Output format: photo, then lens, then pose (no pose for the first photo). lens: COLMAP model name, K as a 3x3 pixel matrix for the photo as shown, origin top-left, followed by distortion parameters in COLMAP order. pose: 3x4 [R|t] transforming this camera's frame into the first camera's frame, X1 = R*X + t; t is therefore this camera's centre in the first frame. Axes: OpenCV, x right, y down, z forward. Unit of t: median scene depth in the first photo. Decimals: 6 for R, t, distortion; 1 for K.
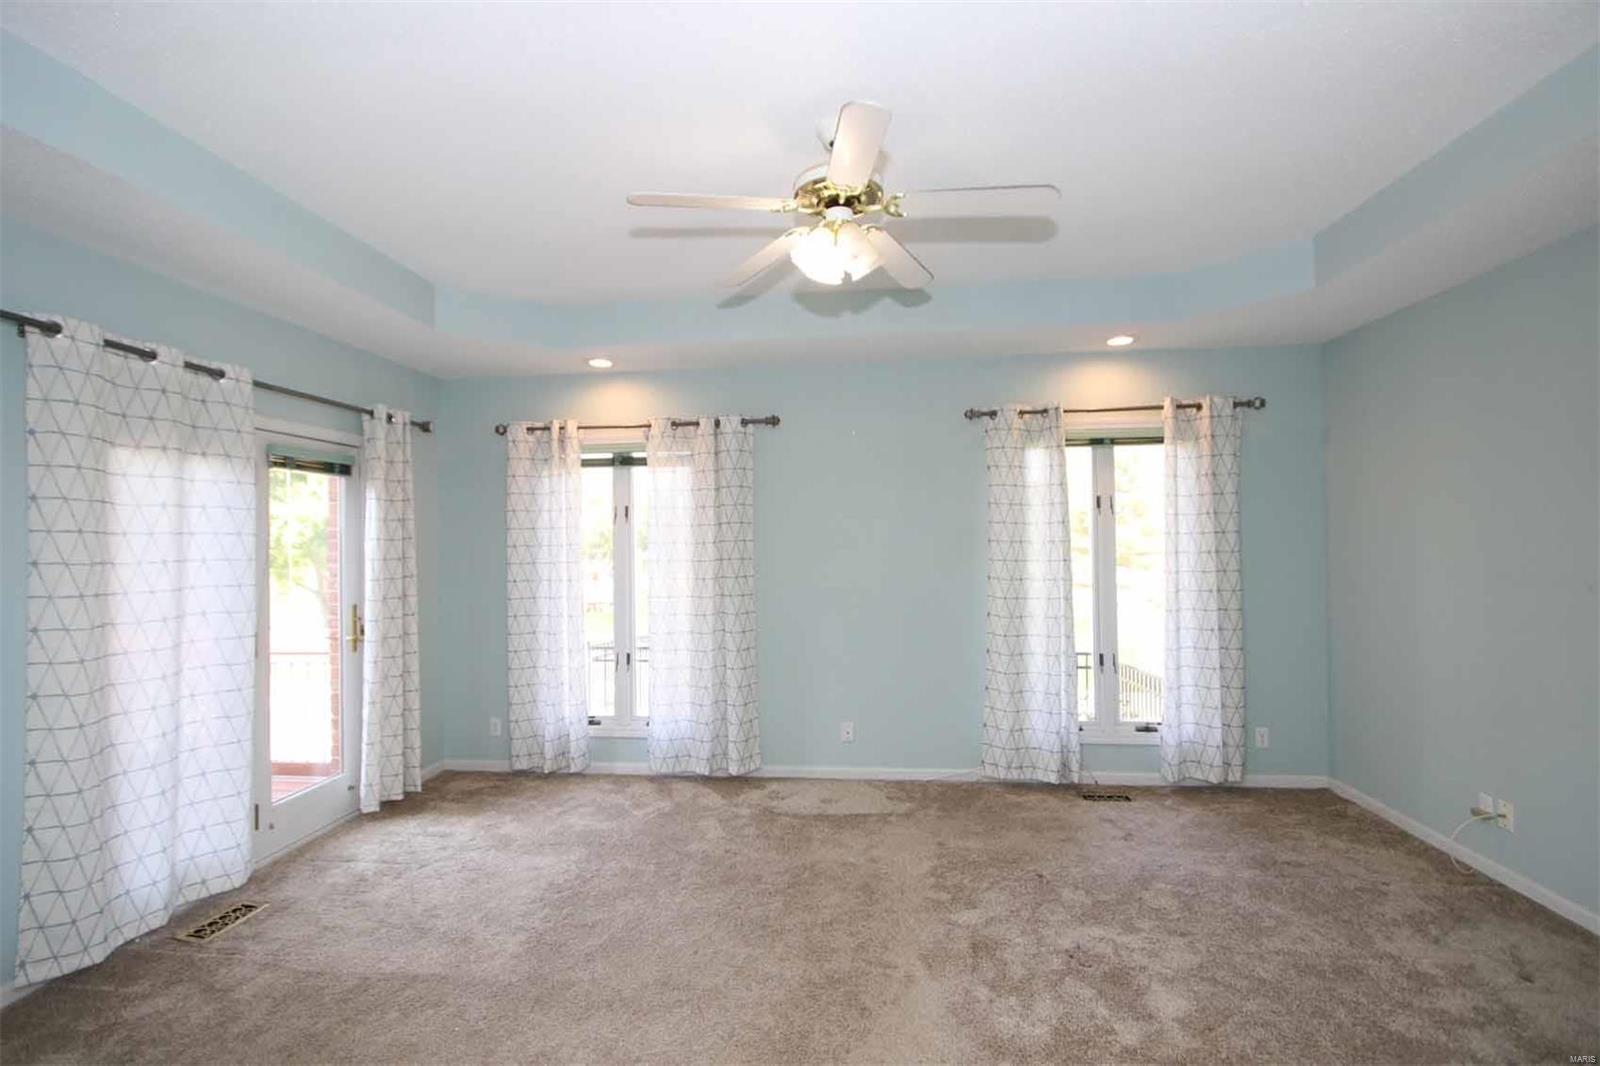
lens RADIAL K [[726.8, 0, 793.0], [0, 726.8, 528.4], [0, 0, 1]] dist [-0.011478, -0.000300]
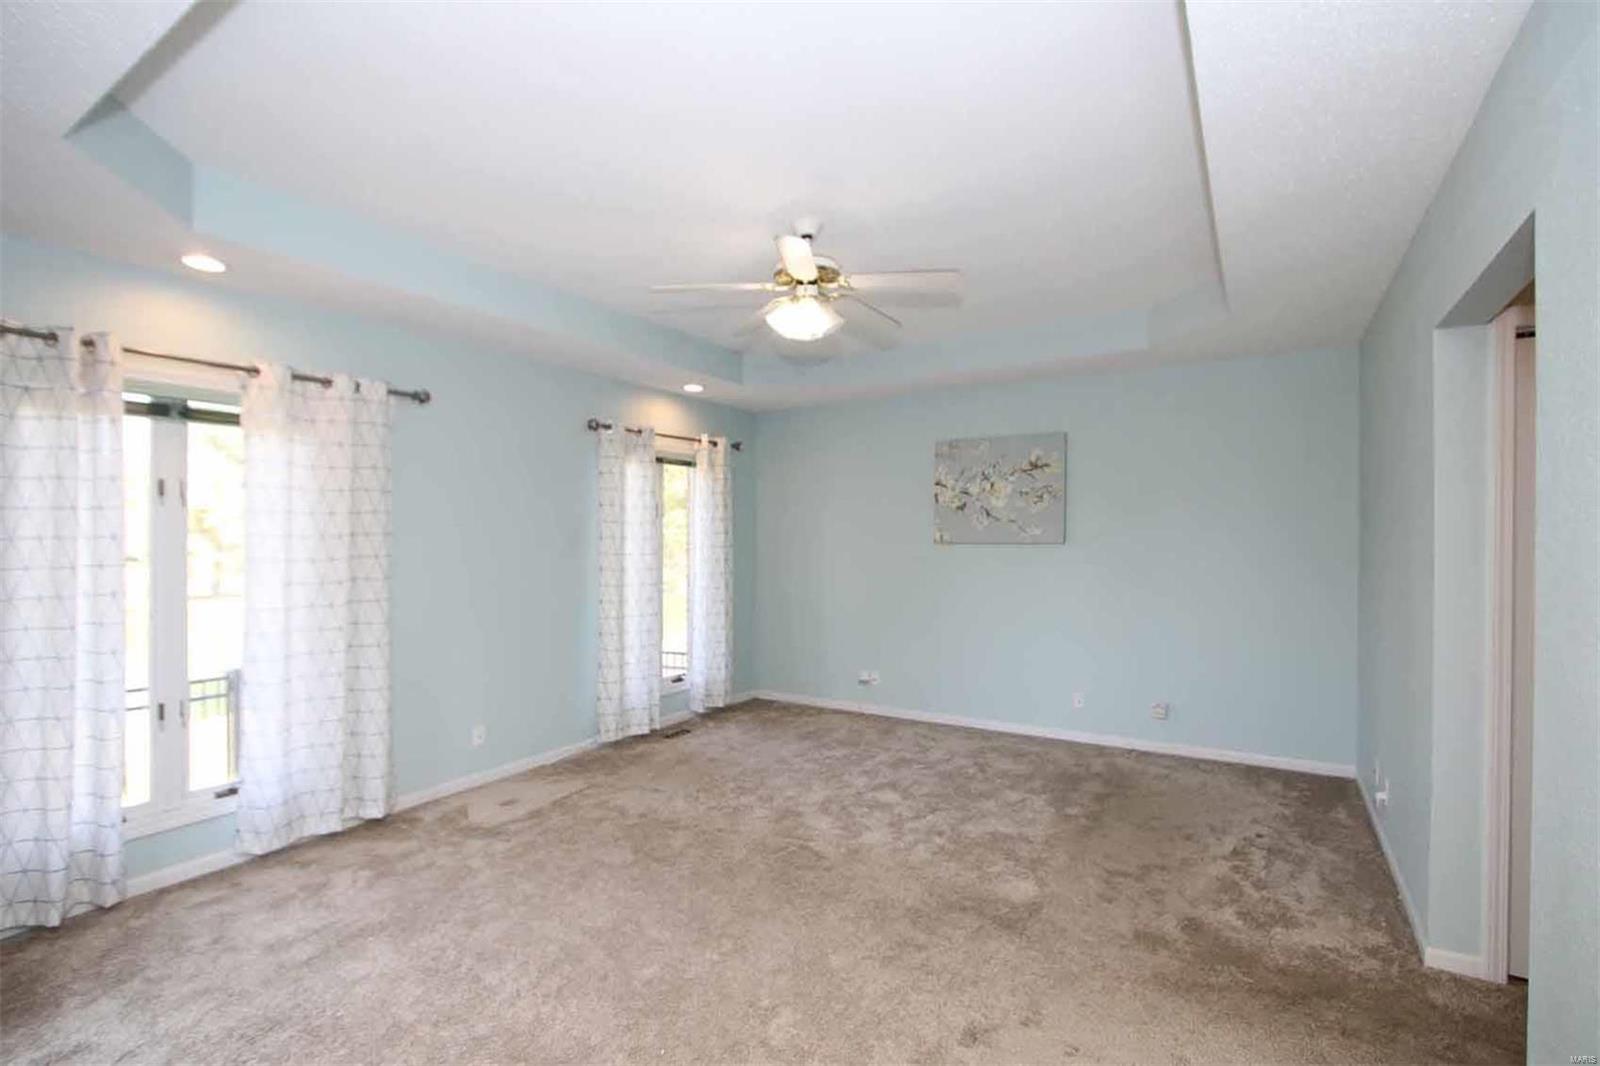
lens RADIAL K [[726.8, 0, 789.8], [0, 726.8, 540.1], [0, 0, 1]] dist [-0.011478, -0.000300]
pose [[0.452546, 0.006356, 0.891718, -0.618449], [-0.018756, 0.999821, 0.002392, 0.013321], [-0.891544, -0.017807, 0.452584, 0.219253]]
